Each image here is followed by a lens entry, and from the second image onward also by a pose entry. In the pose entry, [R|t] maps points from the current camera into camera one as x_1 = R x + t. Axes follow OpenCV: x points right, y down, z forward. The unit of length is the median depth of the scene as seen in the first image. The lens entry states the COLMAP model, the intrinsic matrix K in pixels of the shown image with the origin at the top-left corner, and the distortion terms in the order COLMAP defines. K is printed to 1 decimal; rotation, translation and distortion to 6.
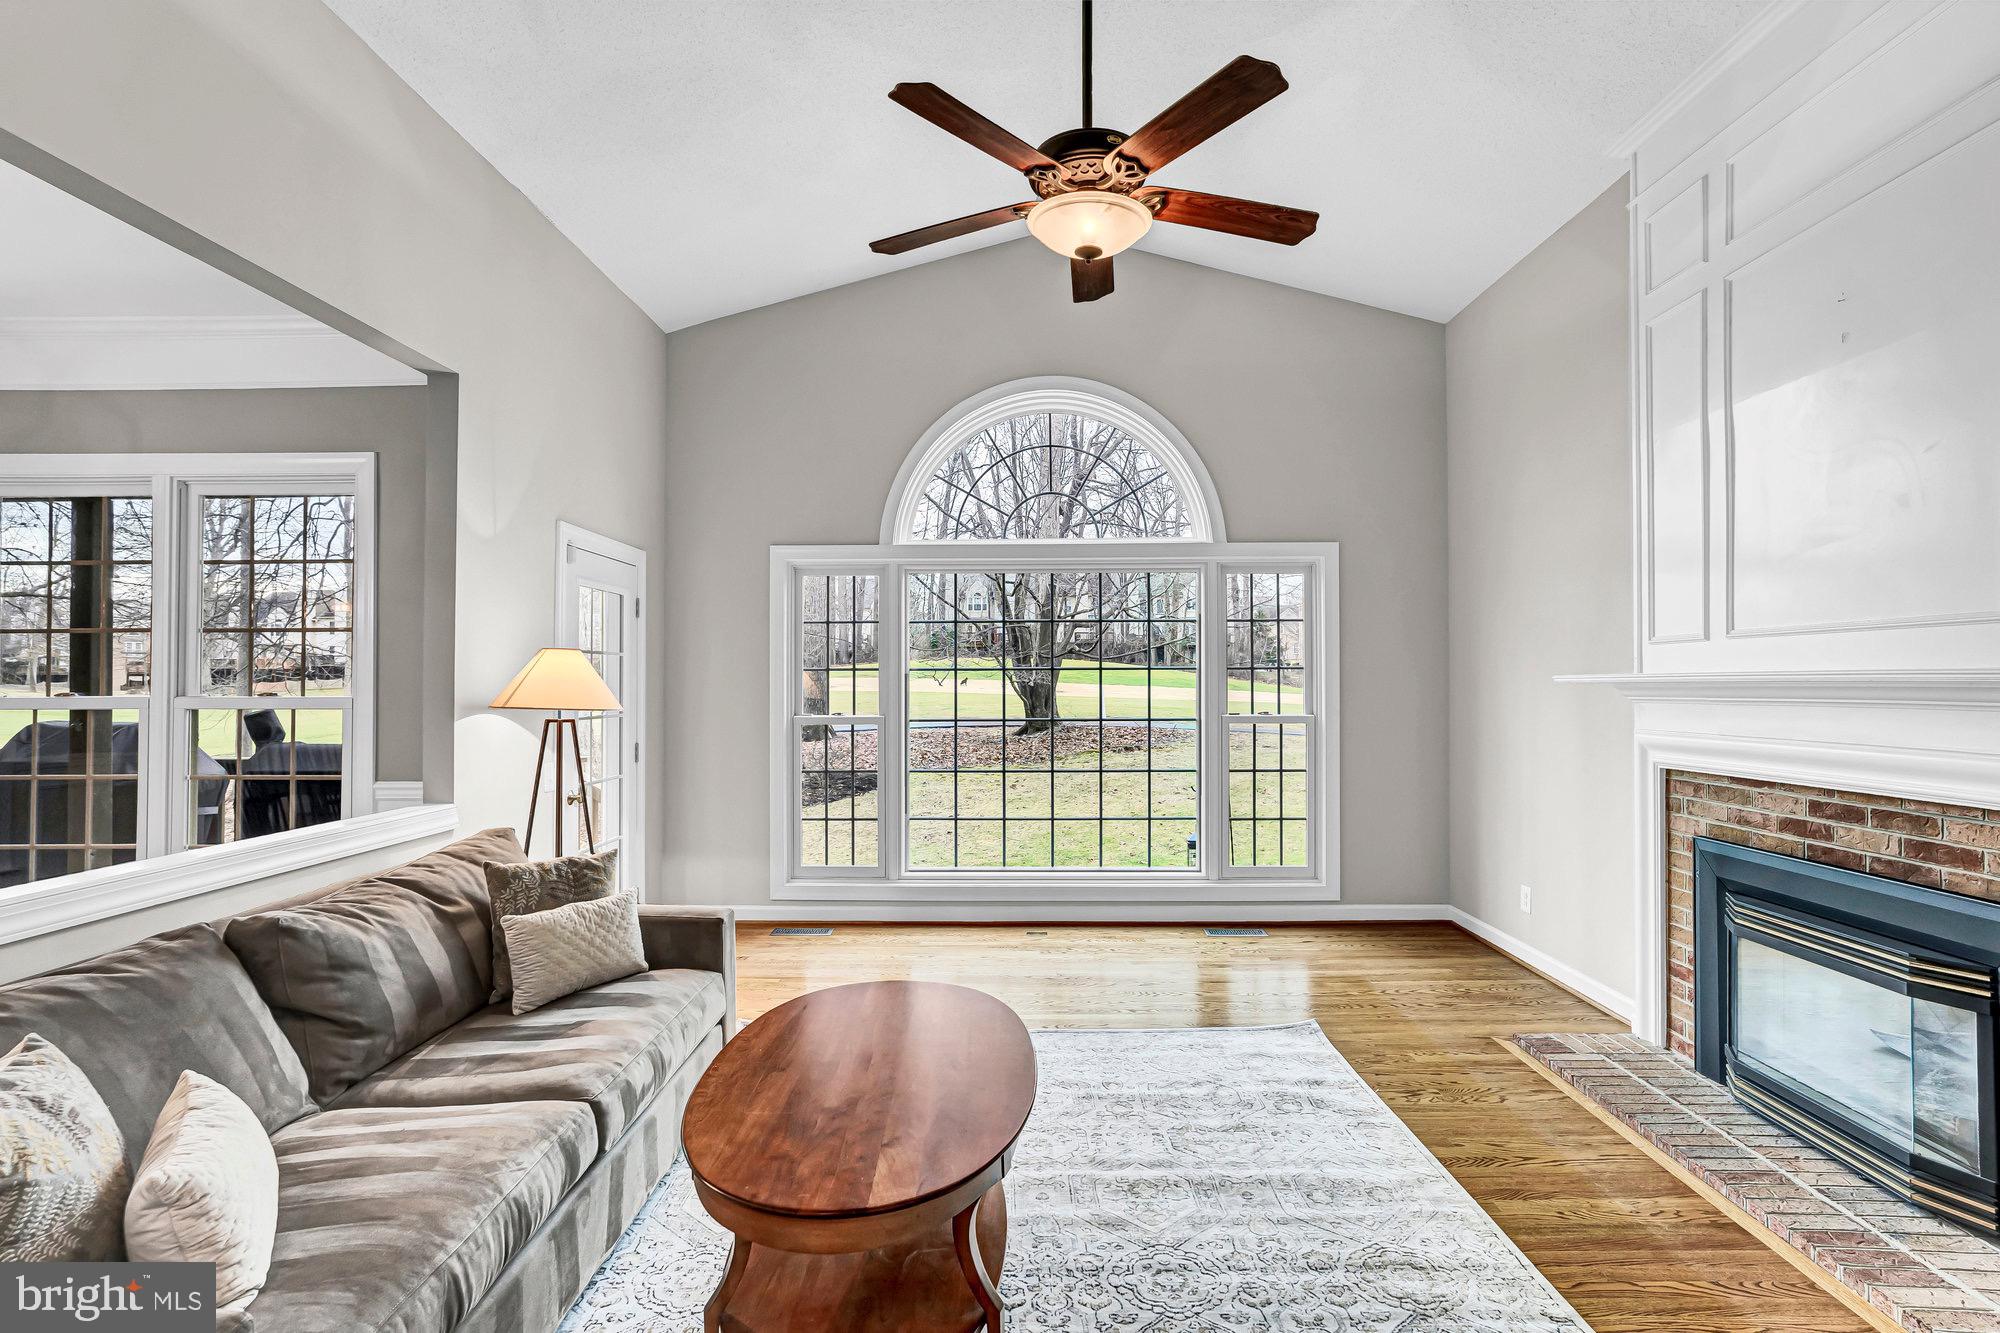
lens RADIAL K [[936.1, 0, 993.0], [0, 936.1, 659.7], [0, 0, 1]] dist [-0.045796, 0.024724]
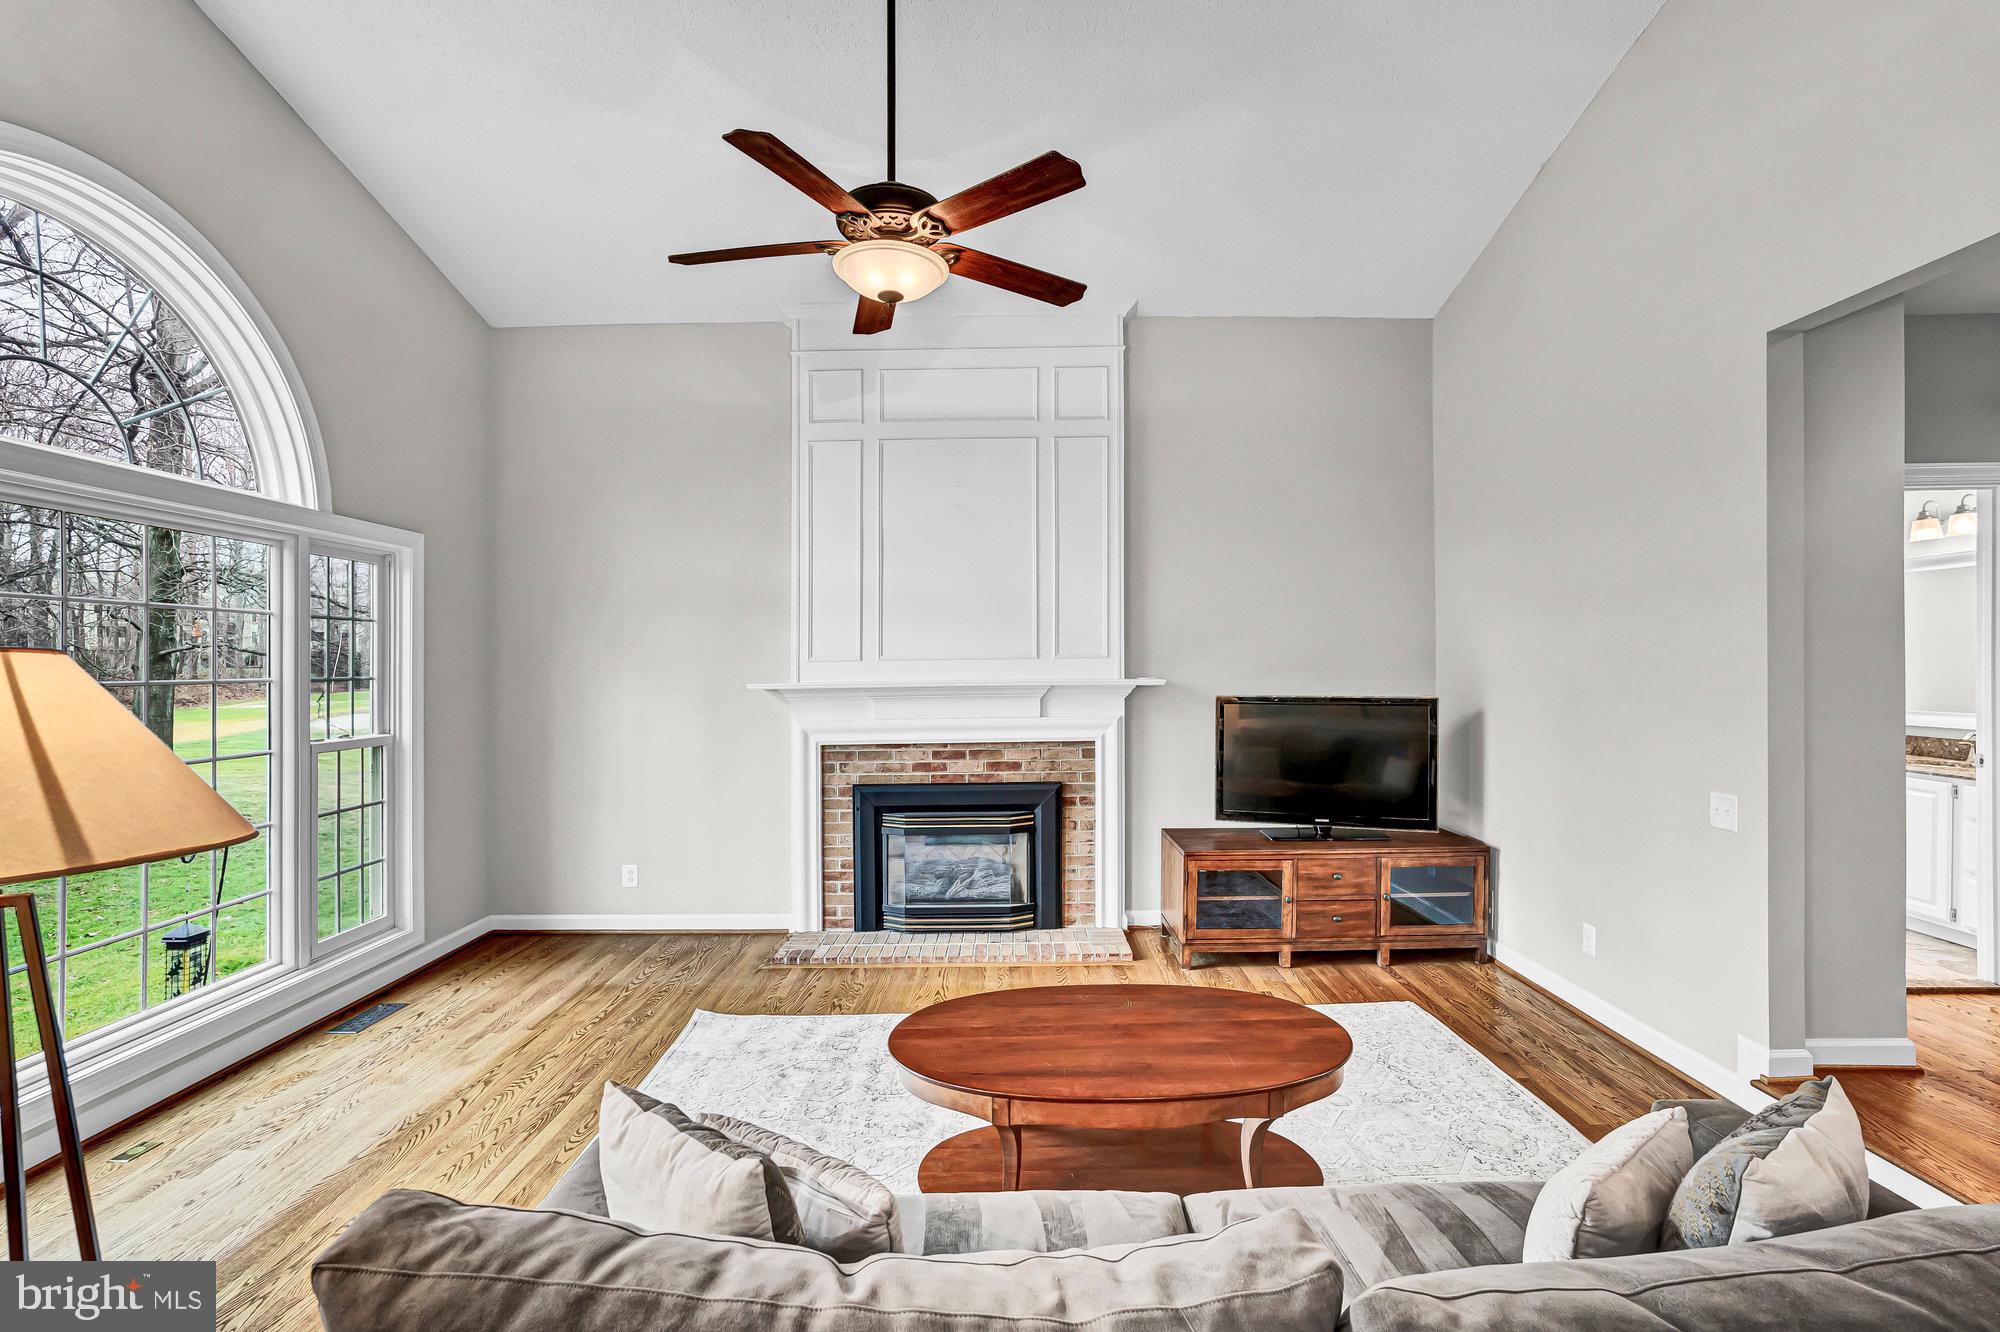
lens RADIAL K [[937.5, 0, 1020.2], [0, 937.5, 659.1], [0, 0, 1]] dist [-0.047200, 0.019806]
pose [[-0.031230, 0.007887, 0.999481, -0.892834], [-0.013026, 0.999881, -0.008297, -0.015345], [-0.999427, -0.013278, -0.031123, 0.802100]]
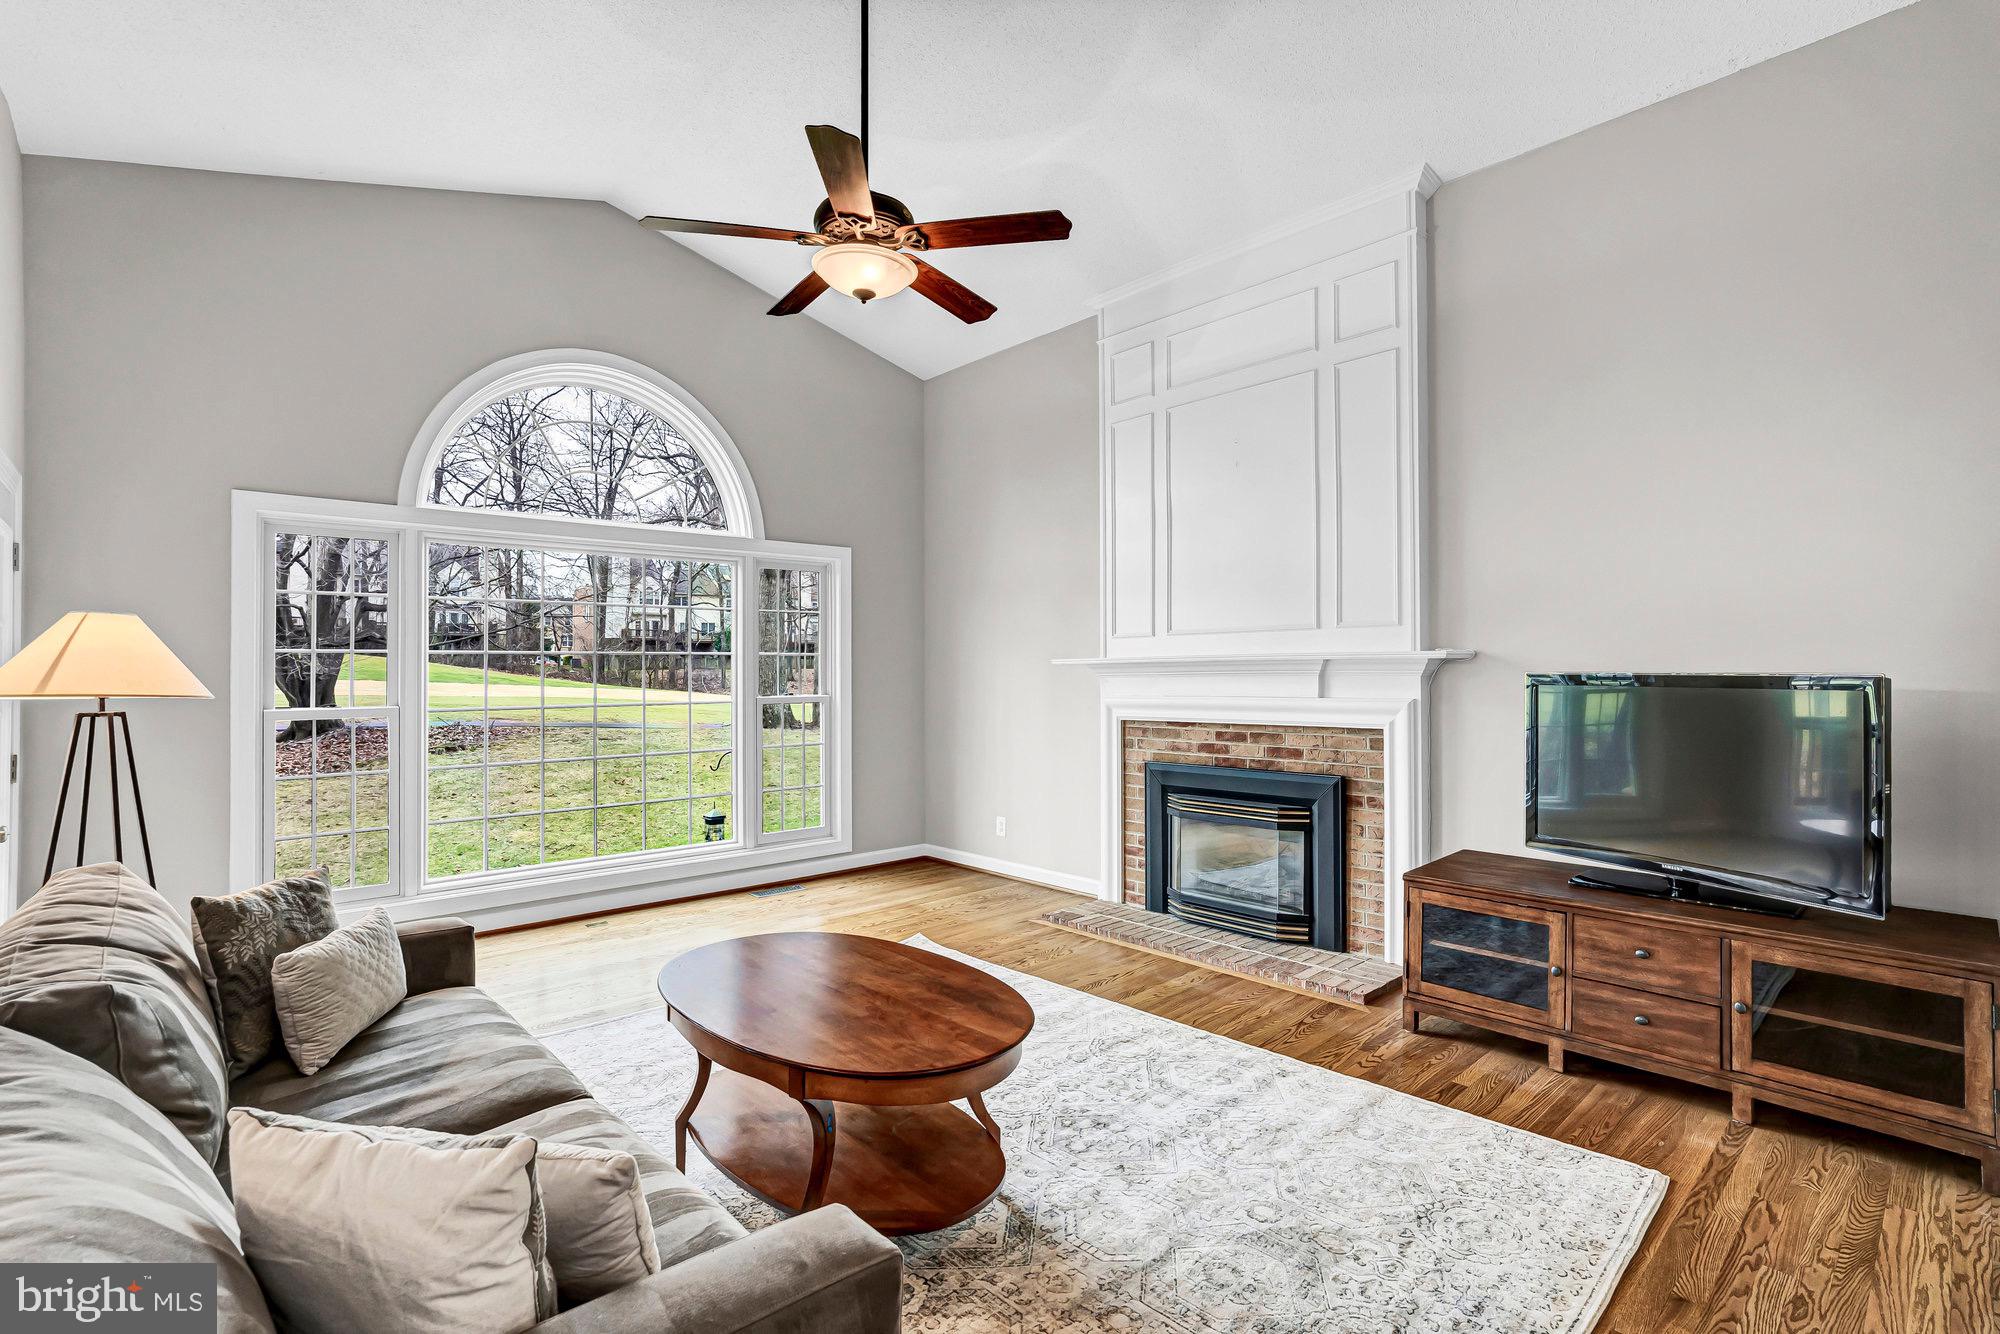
lens RADIAL K [[936.1, 0, 993.0], [0, 936.1, 660.2], [0, 0, 1]] dist [-0.045796, 0.024724]
pose [[0.726155, 0.005162, 0.687512, -0.544089], [-0.009543, 0.999951, 0.002571, 0.018854], [-0.687465, -0.008428, 0.726169, 0.025248]]
